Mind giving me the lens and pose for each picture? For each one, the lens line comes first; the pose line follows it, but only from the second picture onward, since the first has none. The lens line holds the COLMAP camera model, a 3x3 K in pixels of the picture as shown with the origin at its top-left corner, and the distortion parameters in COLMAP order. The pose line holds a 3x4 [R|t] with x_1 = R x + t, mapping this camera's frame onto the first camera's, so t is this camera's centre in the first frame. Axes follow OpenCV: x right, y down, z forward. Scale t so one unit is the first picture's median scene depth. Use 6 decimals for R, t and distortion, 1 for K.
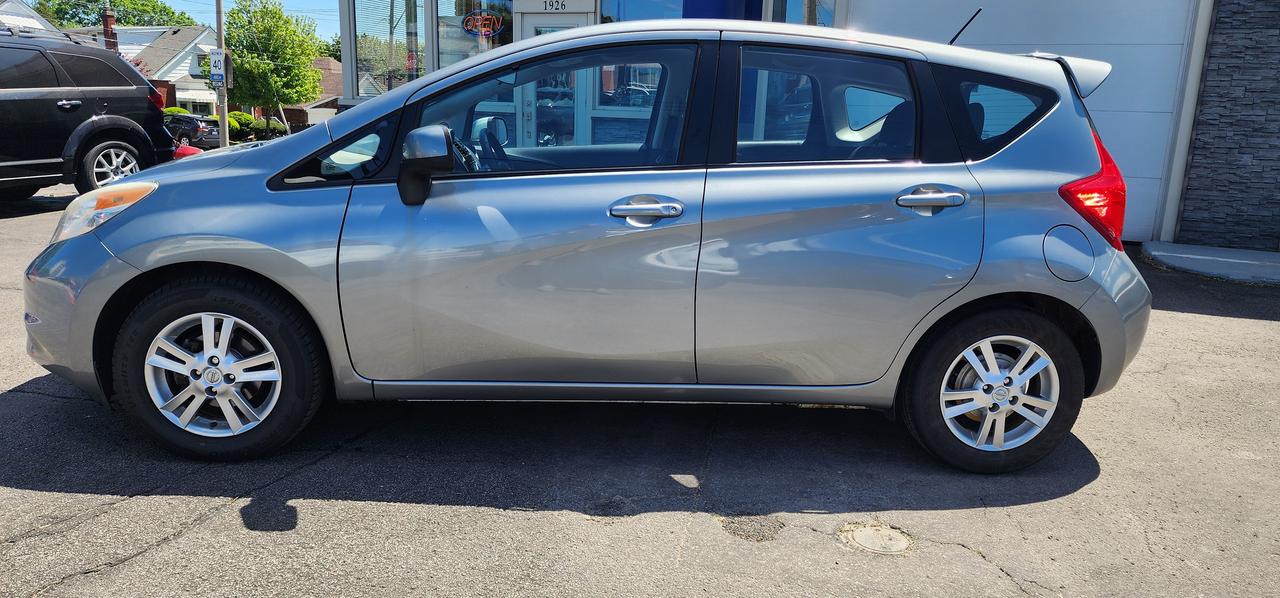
lens RADIAL K [[866.9, 0, 644.5], [0, 866.9, 298.4], [0, 0, 1]] dist [0.081768, -0.075945]
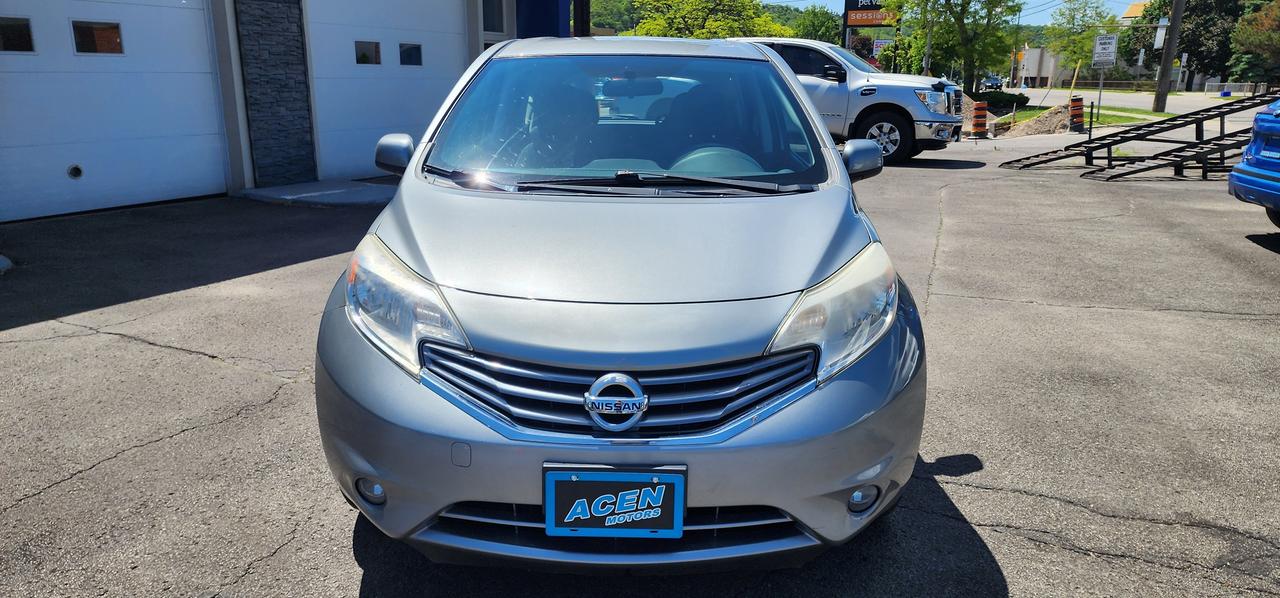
lens RADIAL K [[866.9, 0, 644.5], [0, 866.9, 298.4], [0, 0, 1]] dist [0.081768, -0.075945]
pose [[0.072431, -0.285801, 0.955548, -1.416312], [0.211714, 0.940636, 0.265293, -0.354757], [-0.974644, 0.183087, 0.128640, 1.108696]]
